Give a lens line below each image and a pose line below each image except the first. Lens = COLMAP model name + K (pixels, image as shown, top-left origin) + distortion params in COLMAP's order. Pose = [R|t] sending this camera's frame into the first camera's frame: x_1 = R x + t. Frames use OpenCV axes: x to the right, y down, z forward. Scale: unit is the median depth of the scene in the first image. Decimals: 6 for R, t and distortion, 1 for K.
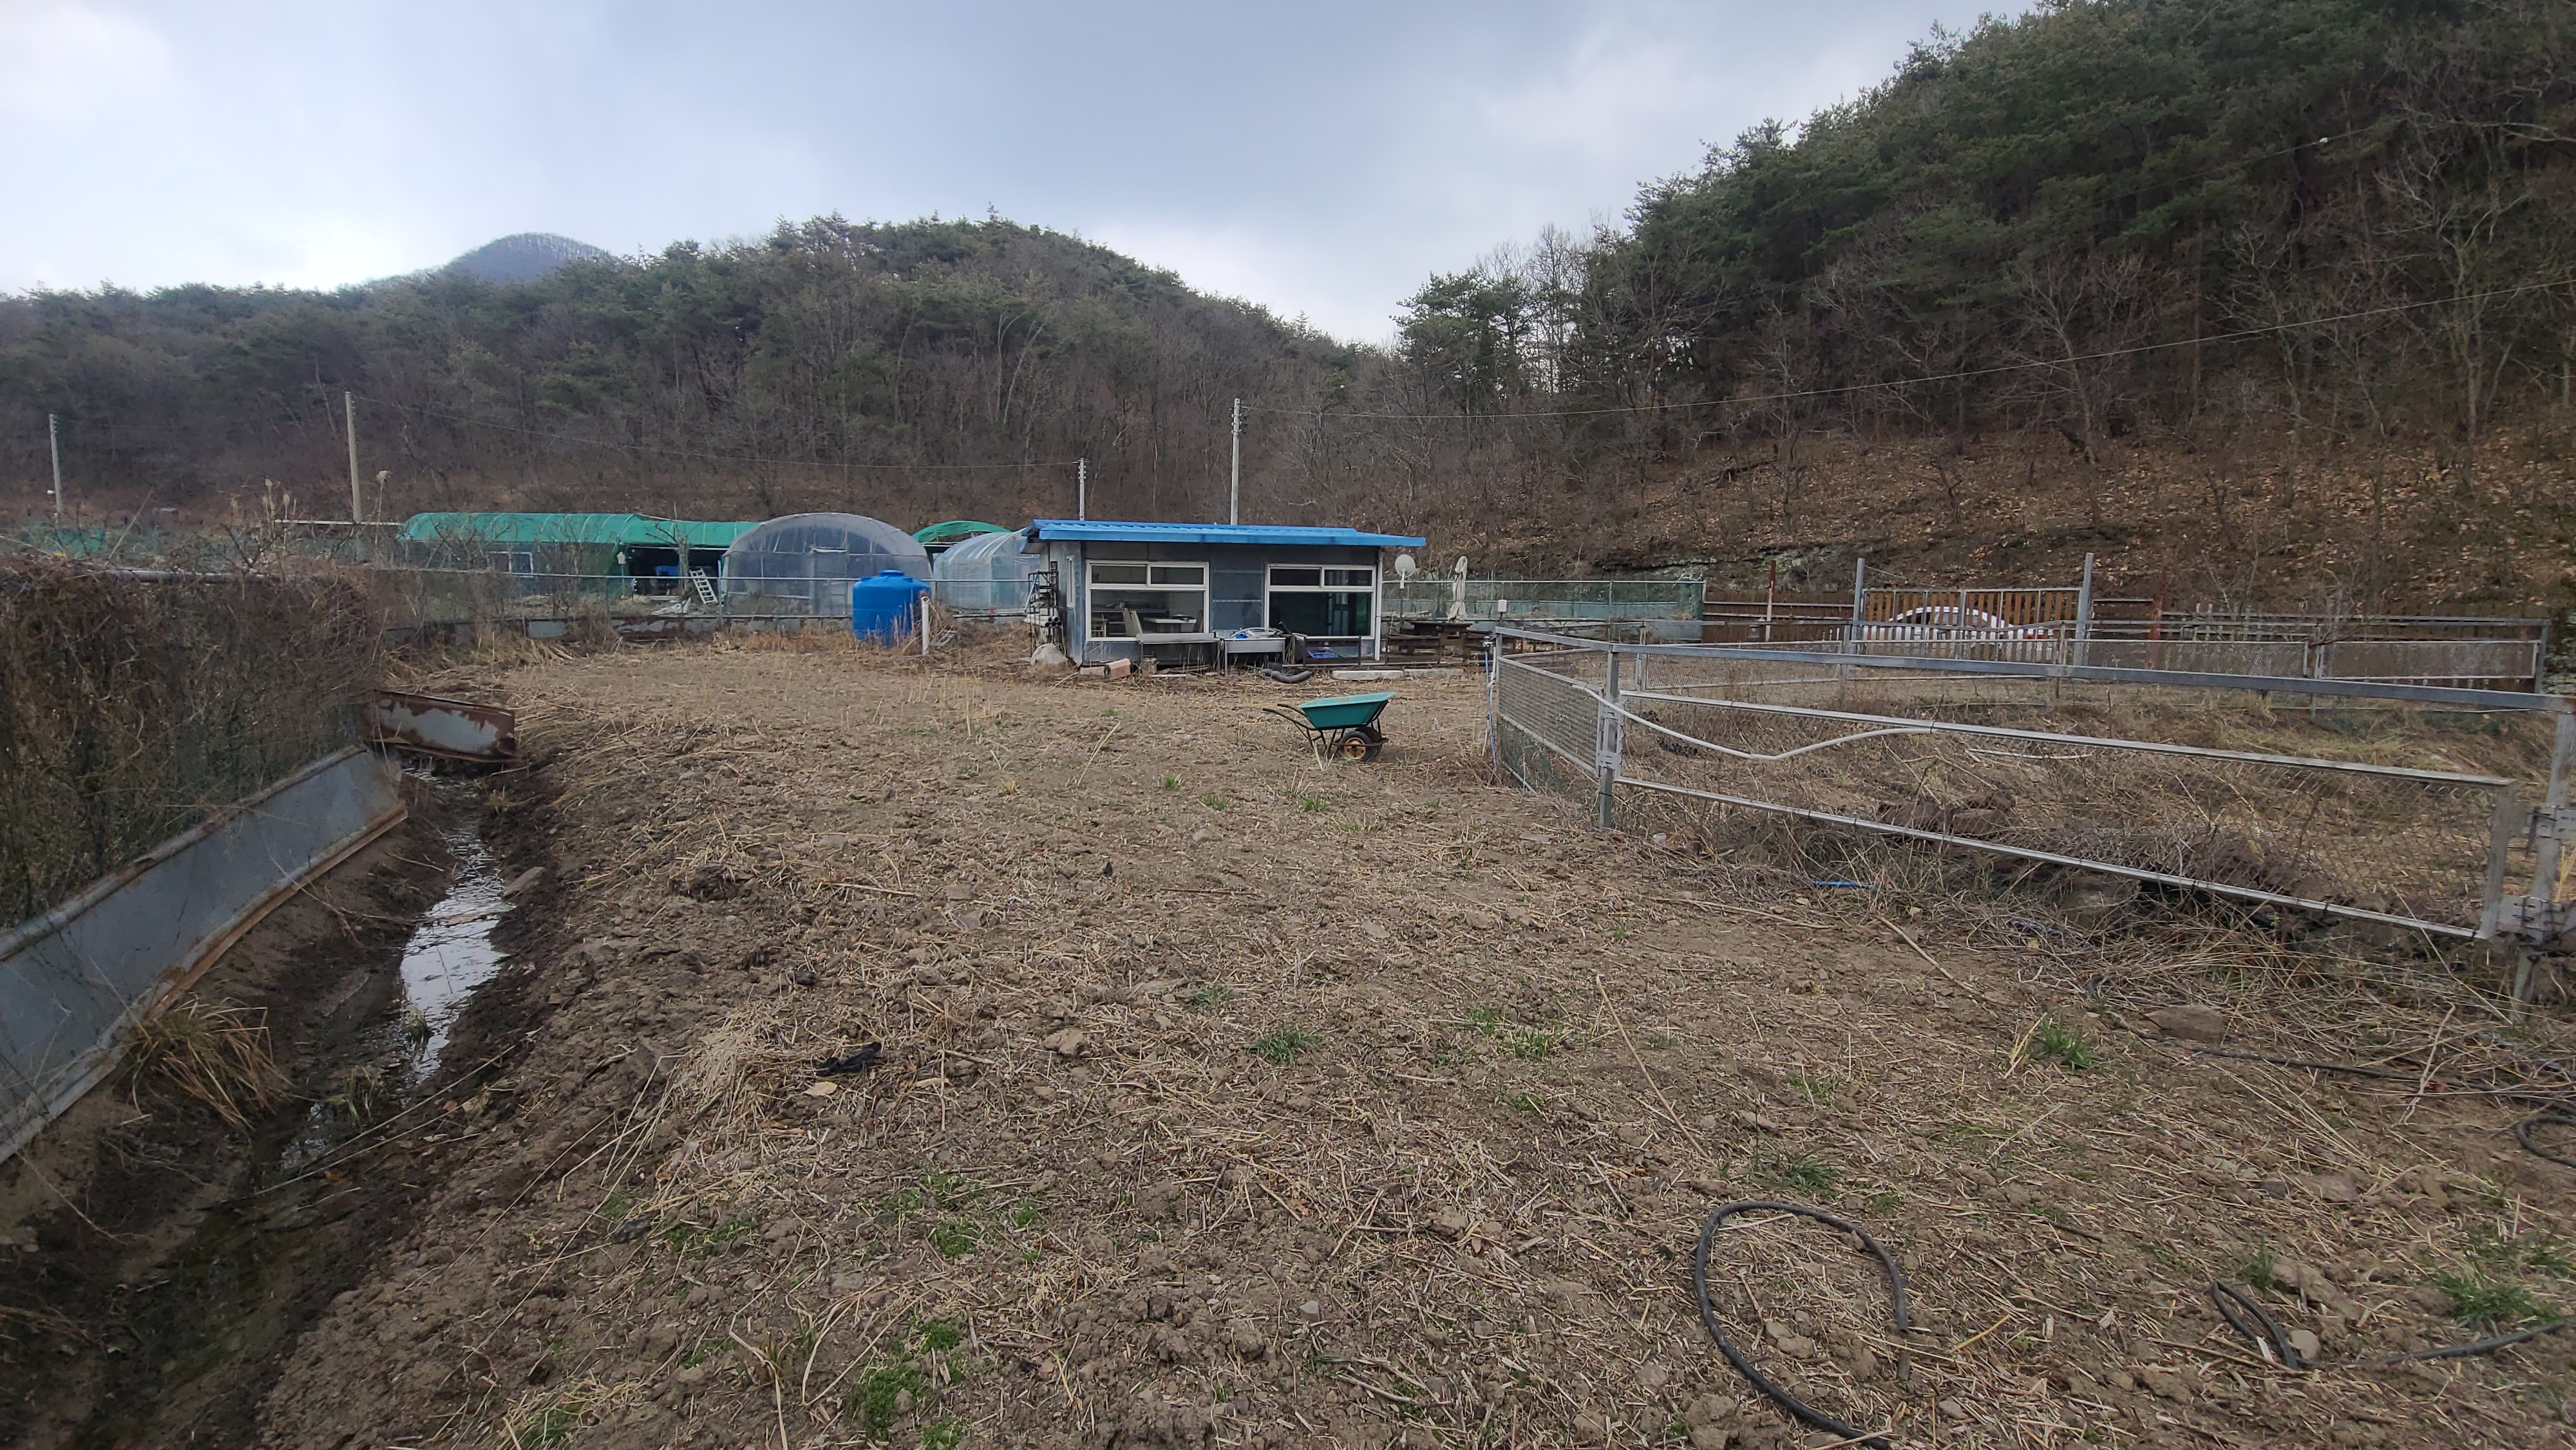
lens RADIAL K [[1057.4, 0, 1269.0], [0, 1057.4, 714.3], [0, 0, 1]] dist [0.010618, -0.006964]
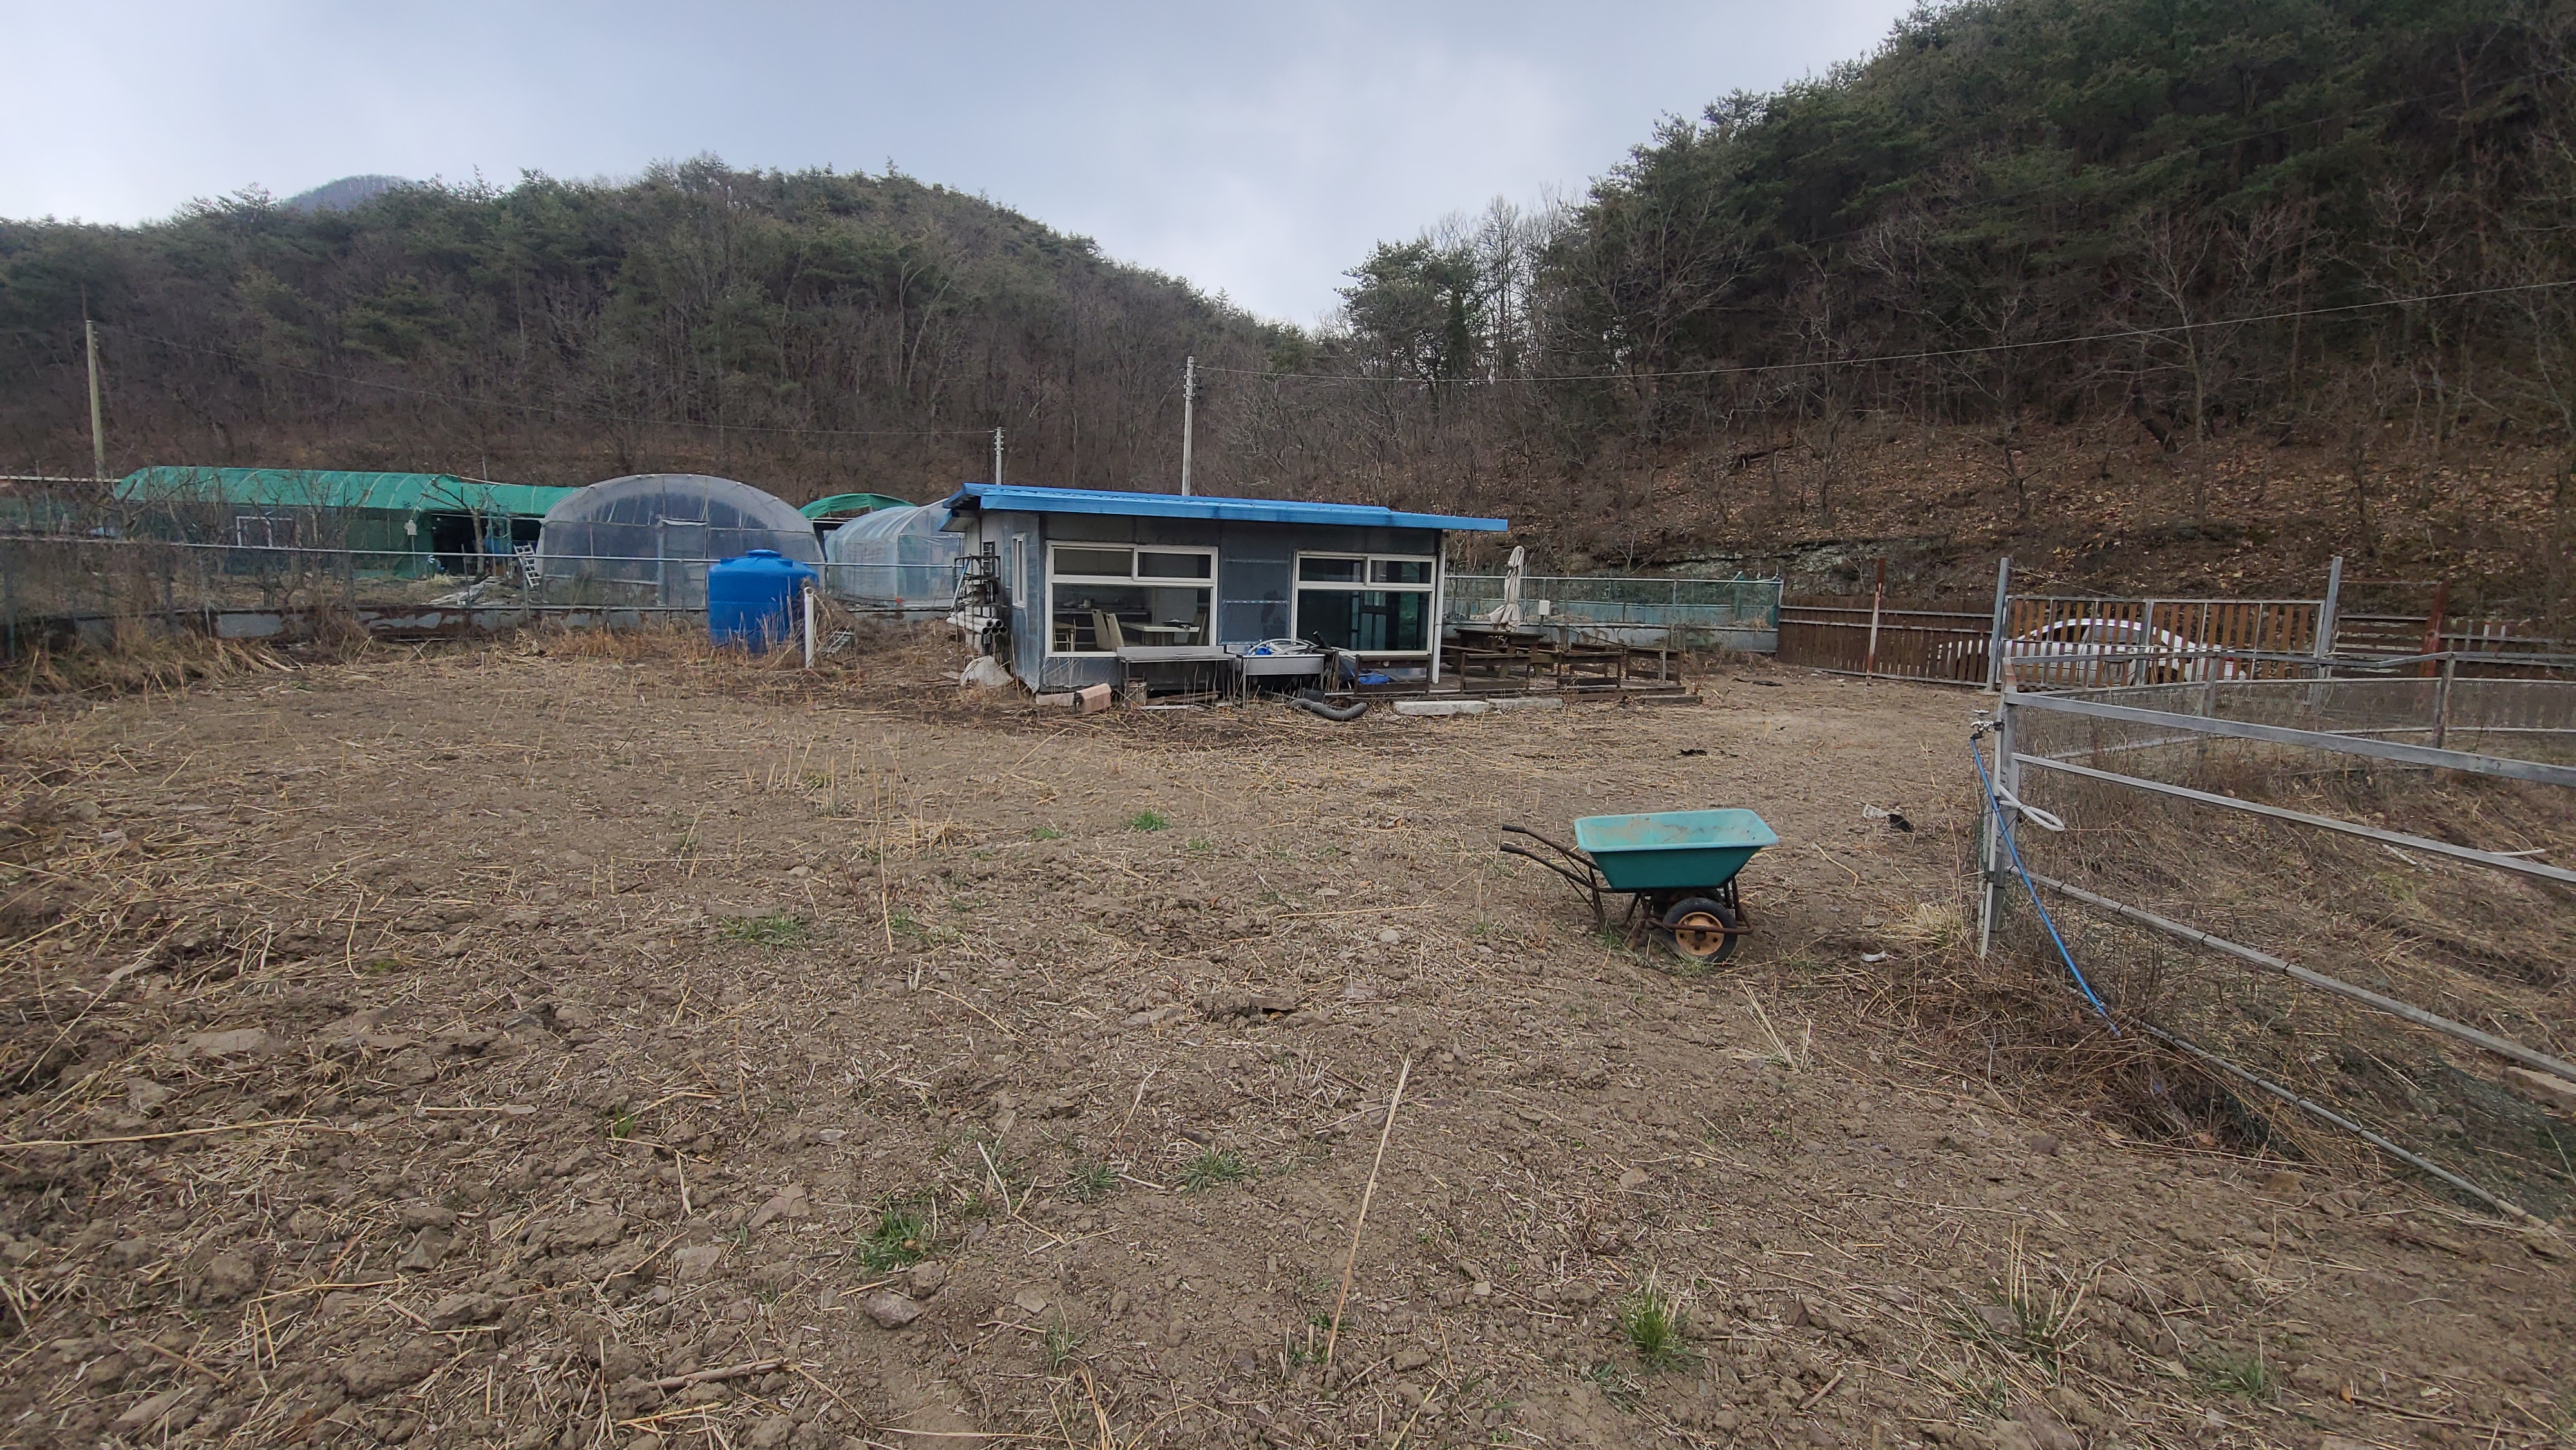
lens RADIAL K [[1057.4, 0, 1269.0], [0, 1057.4, 714.3], [0, 0, 1]] dist [0.010618, -0.006964]
pose [[0.996035, 0.005066, 0.088820, -0.054810], [-0.006115, 0.999915, 0.011539, -0.025232], [-0.088754, -0.012036, 0.995981, 0.181805]]
